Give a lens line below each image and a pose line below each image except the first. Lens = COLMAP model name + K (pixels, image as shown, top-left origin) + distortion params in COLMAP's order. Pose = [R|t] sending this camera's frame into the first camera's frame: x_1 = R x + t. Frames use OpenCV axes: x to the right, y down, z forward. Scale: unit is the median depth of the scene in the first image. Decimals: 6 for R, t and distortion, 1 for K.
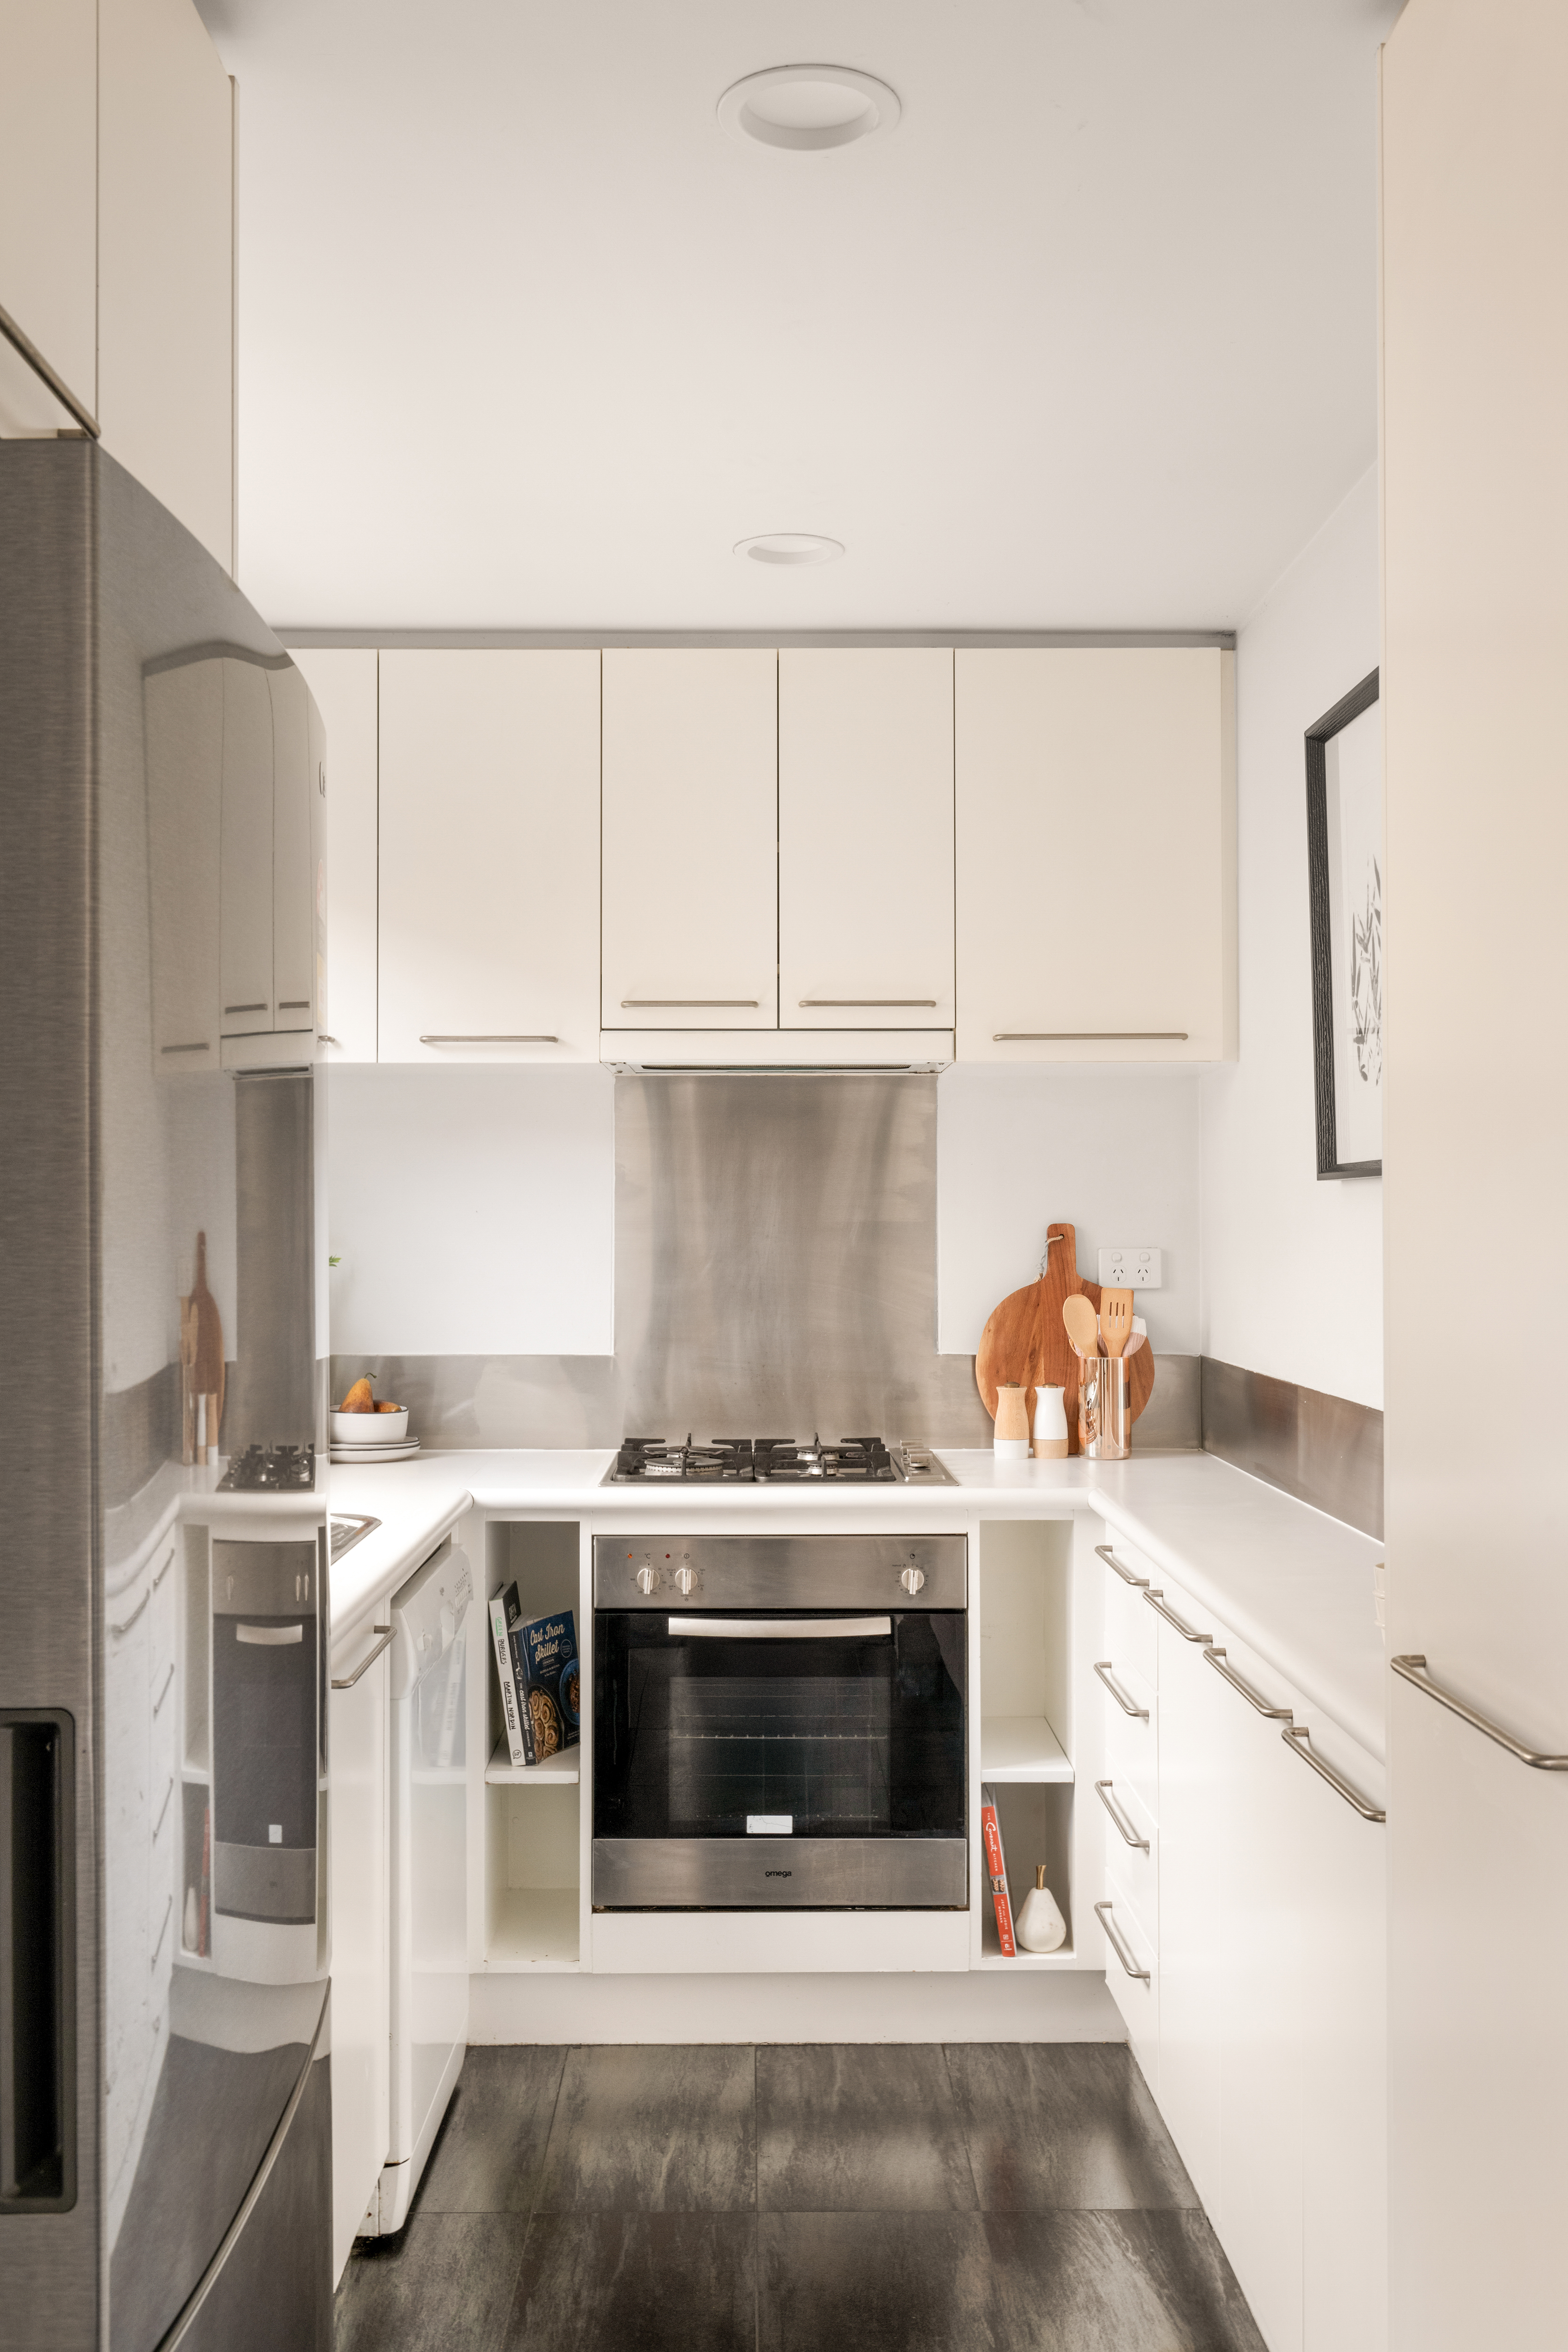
lens RADIAL K [[2282.7, 0, 781.9], [0, 2282.7, 1178.0], [0, 0, 1]] dist [0.054409, 0.000000]
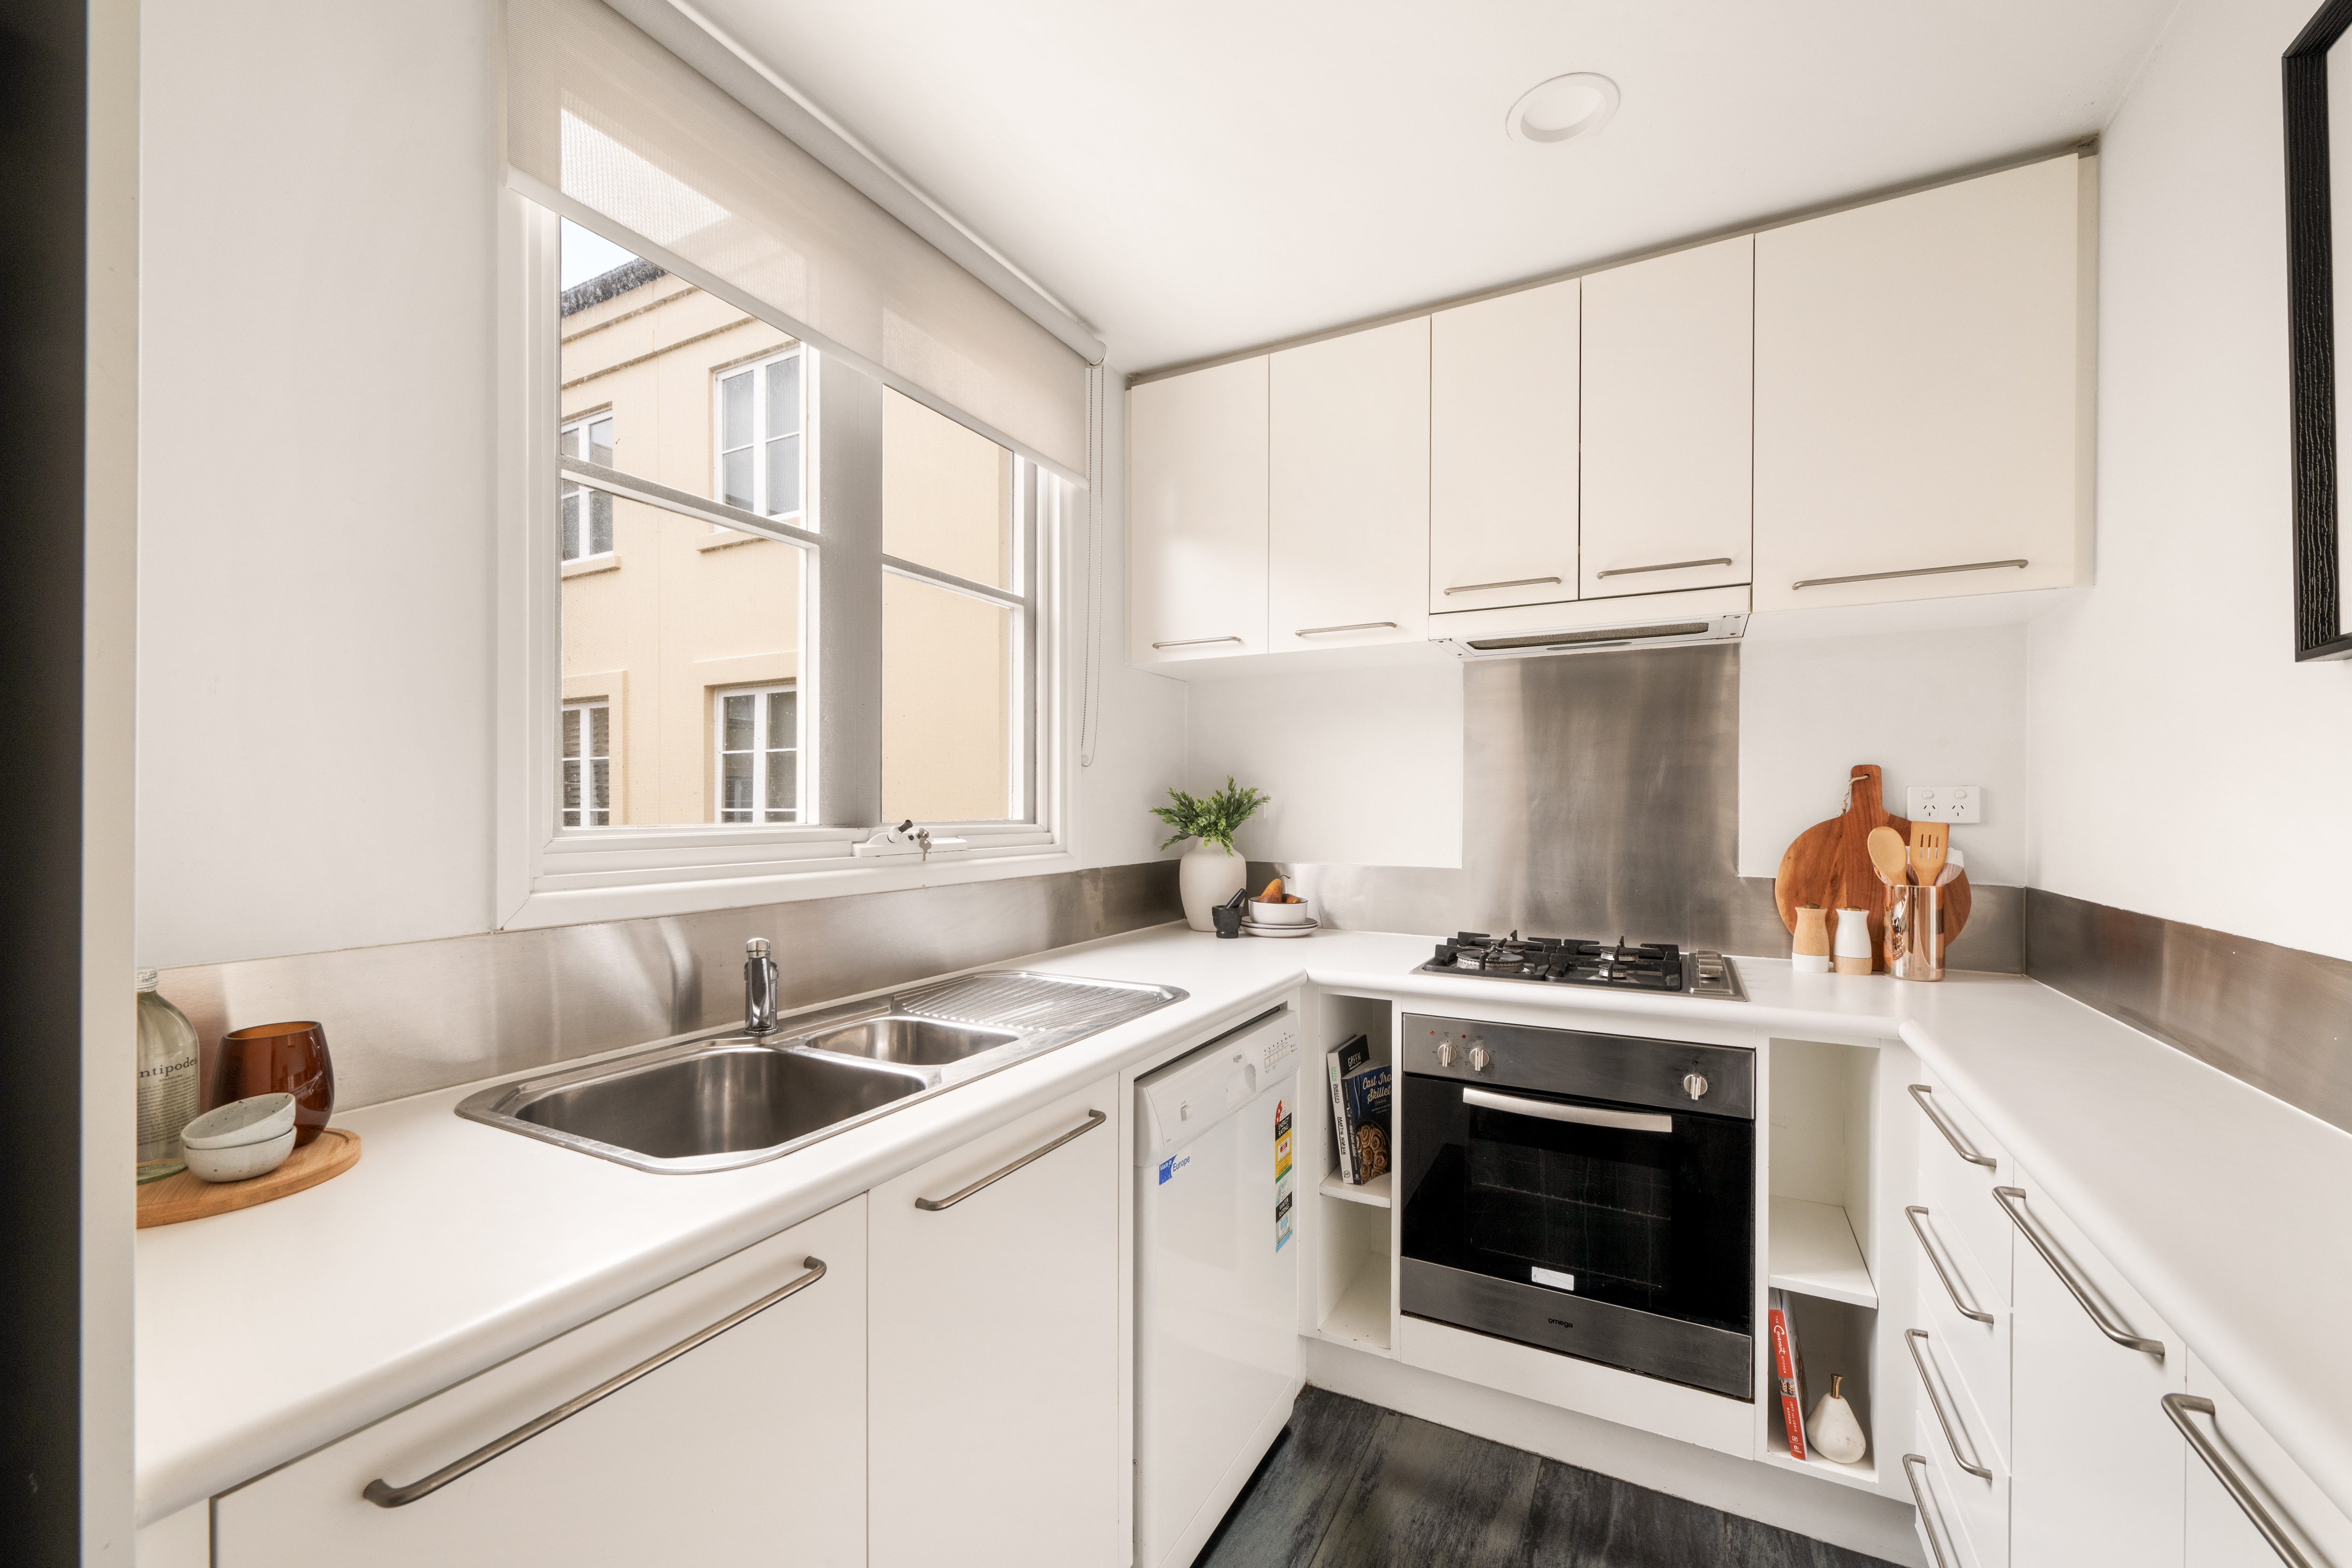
lens RADIAL K [[934.8, 0, 1196.8], [0, 934.8, 817.1], [0, 0, 1]] dist [0.005657, 0.000565]
pose [[0.879978, 0.006081, -0.474976, 0.058612], [0.006427, 0.999674, 0.024706, 0.036832], [0.474971, -0.024794, 0.879652, 0.498331]]
